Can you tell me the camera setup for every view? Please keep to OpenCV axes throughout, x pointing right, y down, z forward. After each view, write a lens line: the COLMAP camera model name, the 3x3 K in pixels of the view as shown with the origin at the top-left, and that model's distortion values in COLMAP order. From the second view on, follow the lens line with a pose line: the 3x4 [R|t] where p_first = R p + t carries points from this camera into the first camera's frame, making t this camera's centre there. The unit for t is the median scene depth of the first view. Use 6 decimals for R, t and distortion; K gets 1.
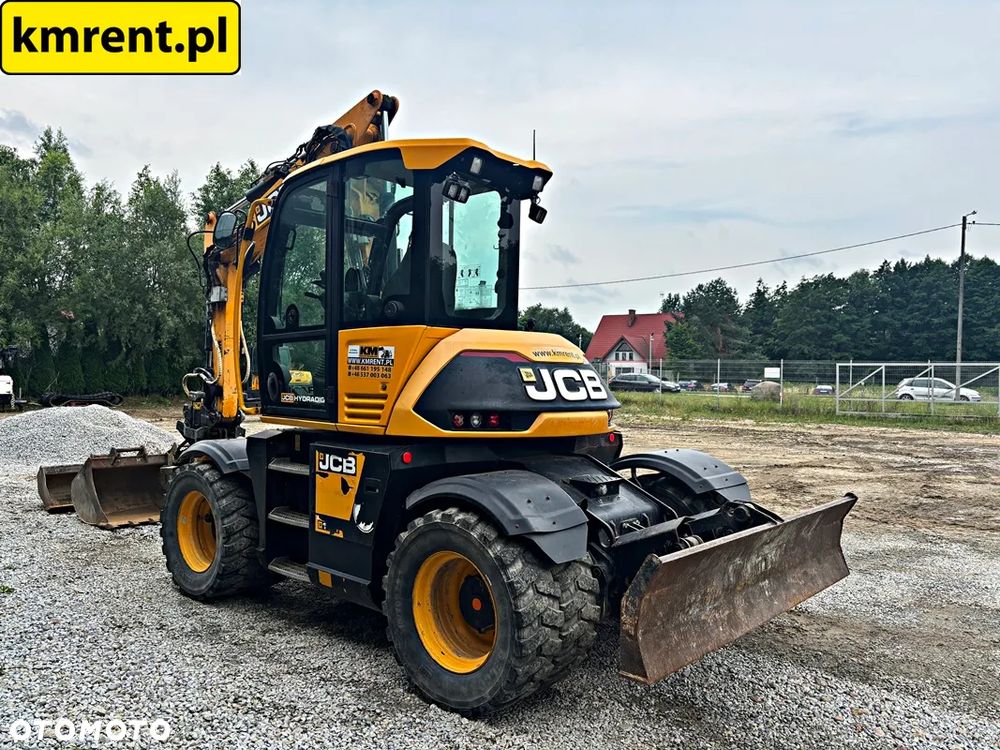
lens RADIAL K [[750.5, 0, 500.9], [0, 750.5, 379.8], [0, 0, 1]] dist [0.052260, -0.059654]
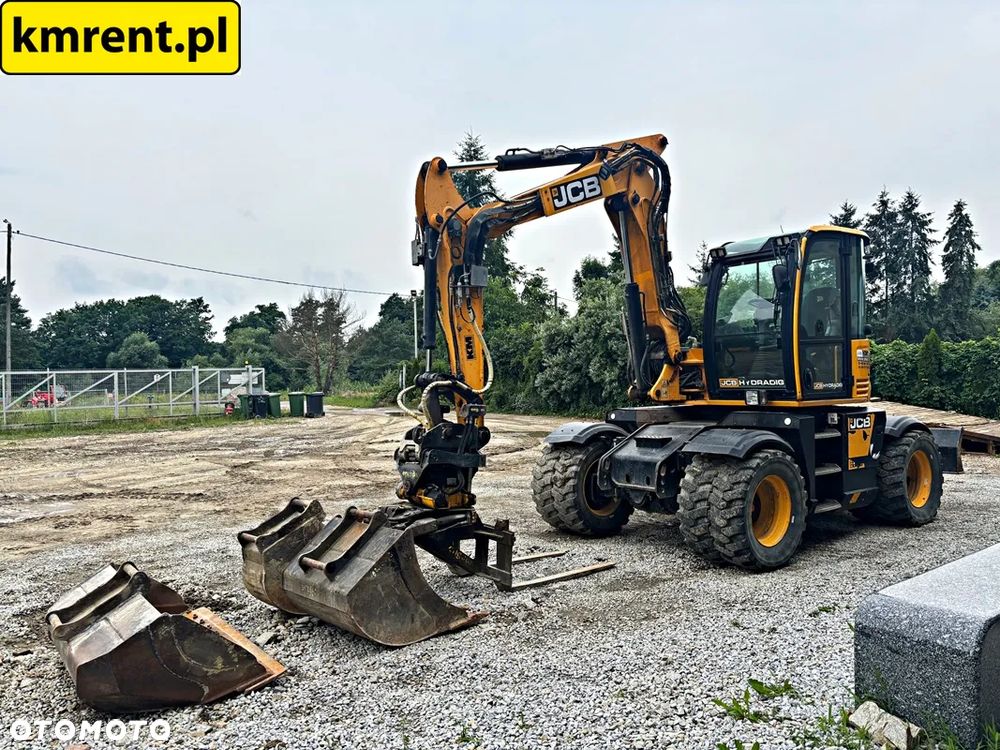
lens RADIAL K [[750.5, 0, 500.9], [0, 750.5, 379.8], [0, 0, 1]] dist [0.052260, -0.059654]
pose [[0.176457, -0.021827, 0.984066, -1.916948], [0.035195, 0.999255, 0.015853, -0.033343], [-0.983679, 0.031837, 0.177094, 1.444991]]
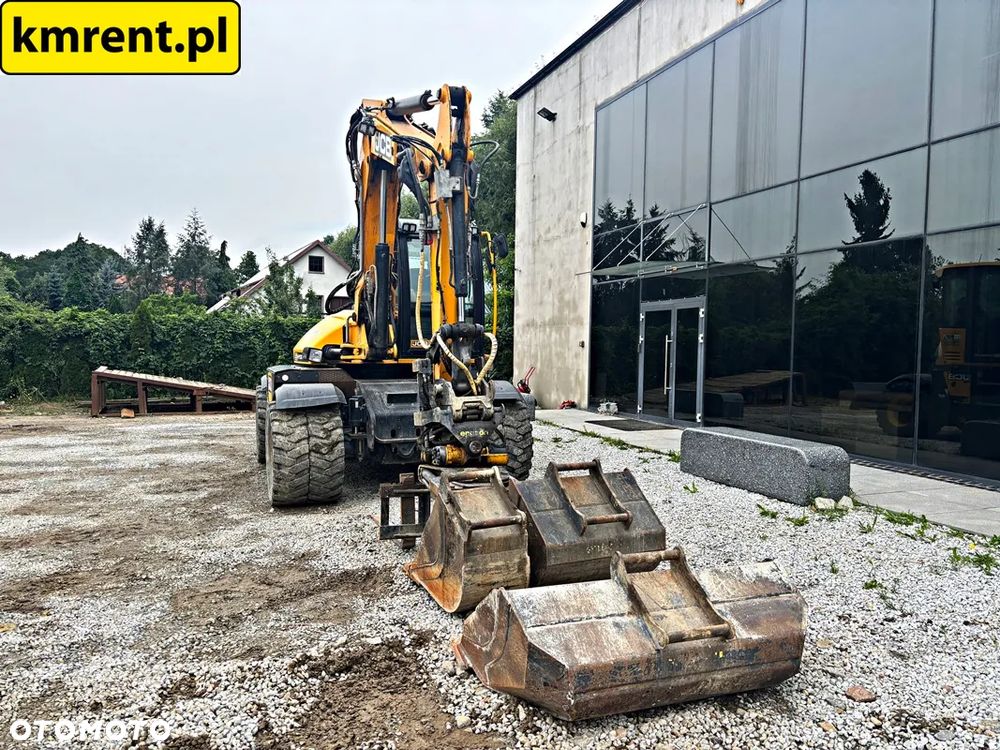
lens RADIAL K [[750.1, 0, 504.1], [0, 750.1, 377.1], [0, 0, 1]] dist [0.052891, -0.062252]
pose [[-0.883966, -0.040146, 0.465824, -1.293705], [-0.013199, 0.998052, 0.060968, -0.017441], [-0.467364, 0.047745, -0.882775, 2.782092]]
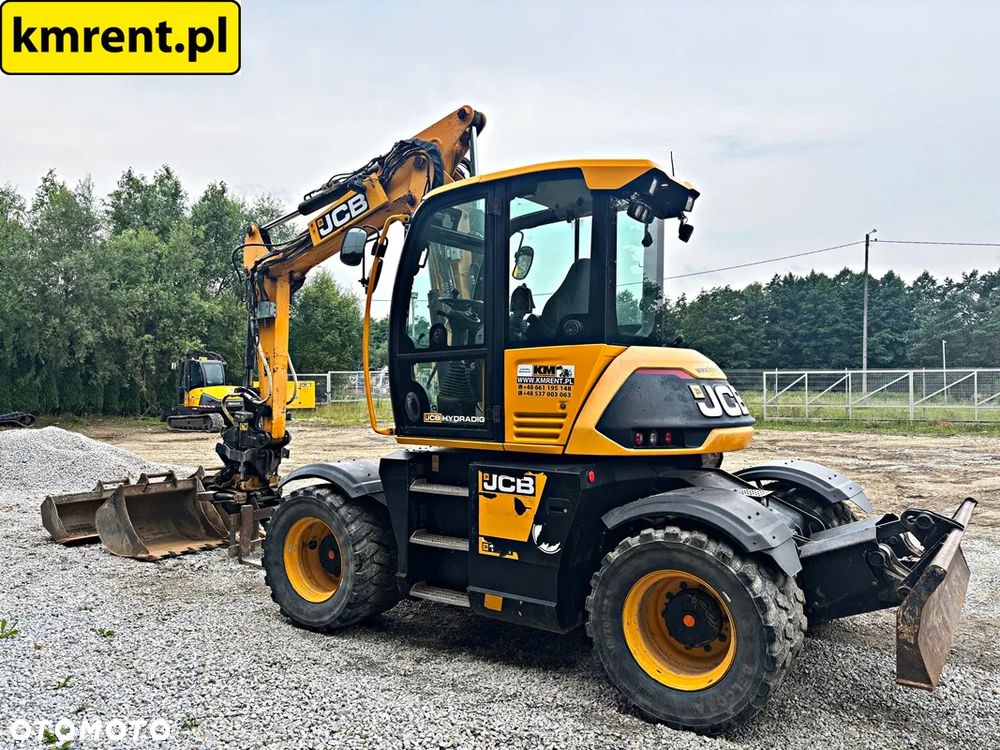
lens RADIAL K [[750.1, 0, 504.1], [0, 750.1, 377.1], [0, 0, 1]] dist [0.052891, -0.062252]
pose [[0.991213, -0.012610, 0.131671, -0.345539], [0.014966, 0.999745, -0.016917, -0.012329], [-0.131424, 0.018739, 0.991149, 0.022755]]
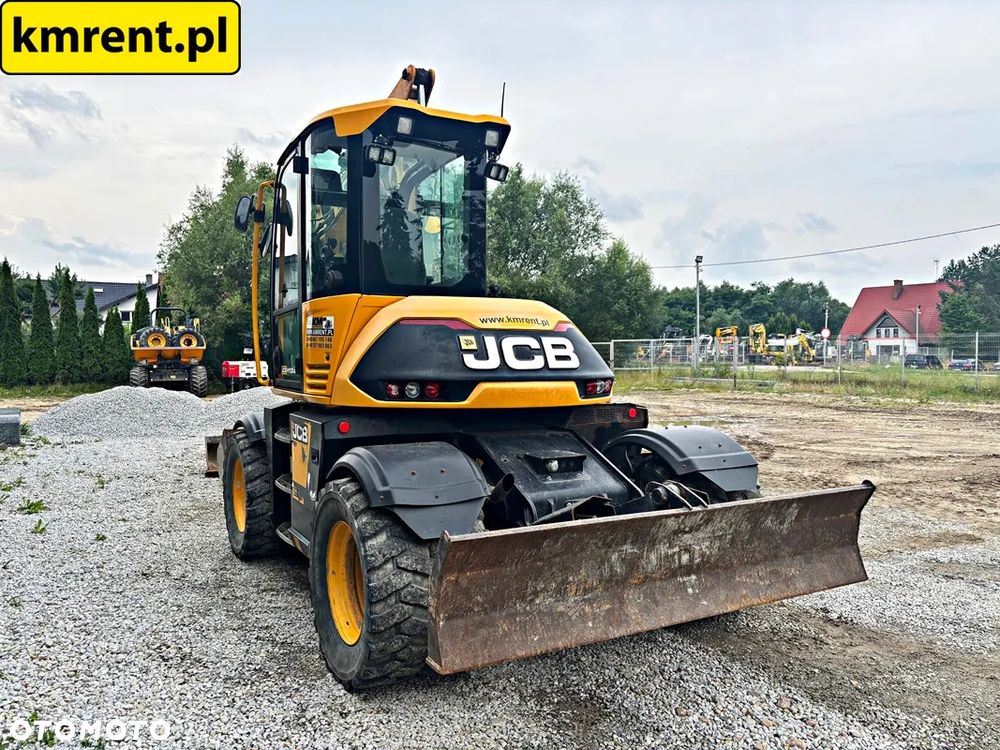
lens RADIAL K [[750.1, 0, 504.1], [0, 750.1, 377.1], [0, 0, 1]] dist [0.052891, -0.062252]
pose [[0.949273, -0.005444, -0.314406, 0.364591], [0.011352, 0.999792, 0.016961, 0.020704], [0.314248, -0.019670, 0.949137, 0.111039]]
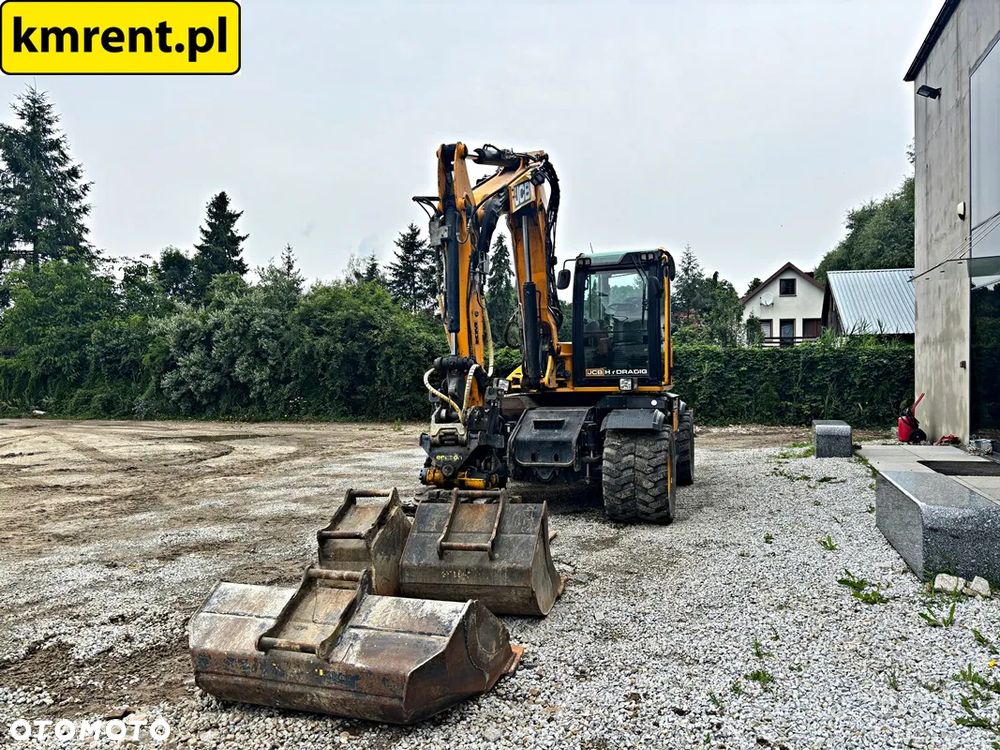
lens RADIAL K [[750.1, 0, 504.1], [0, 750.1, 377.1], [0, 0, 1]] dist [0.052891, -0.062252]
pose [[-0.400949, -0.012616, 0.916014, -1.884721], [0.022333, 0.999473, 0.023541, -0.021740], [-0.915828, 0.029897, -0.400456, 2.217625]]
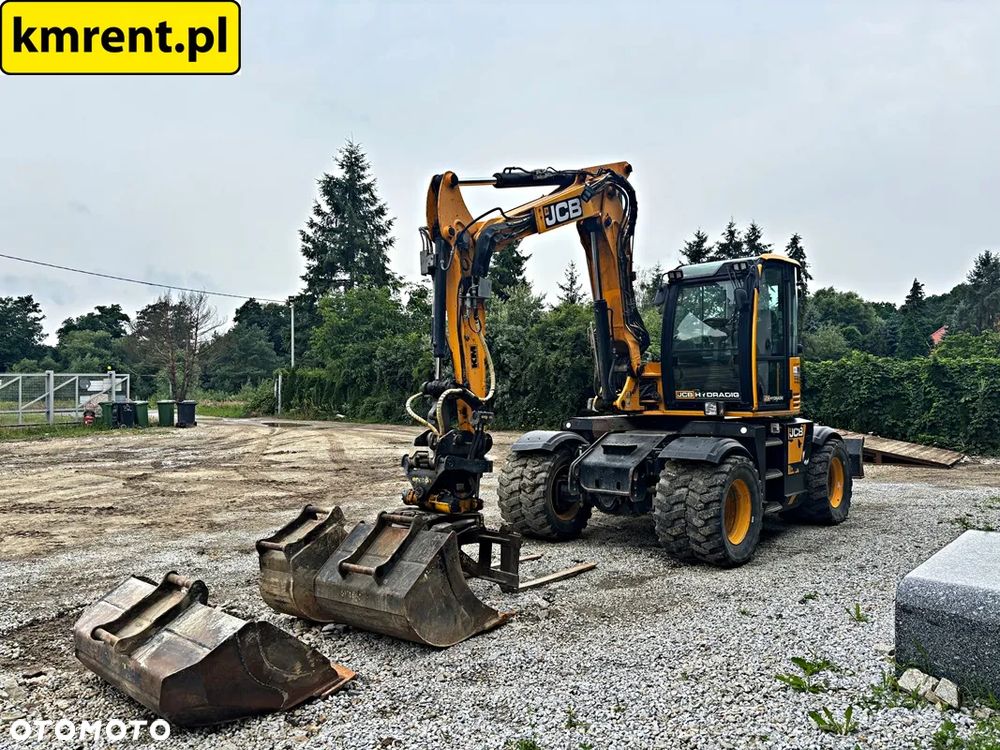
lens RADIAL K [[750.5, 0, 500.9], [0, 750.5, 379.8], [0, 0, 1]] dist [0.052260, -0.059654]
pose [[-0.007072, -0.005026, 0.999962, -1.985386], [0.018038, 0.999824, 0.005153, -0.035505], [-0.999812, 0.018074, -0.006980, 1.689177]]
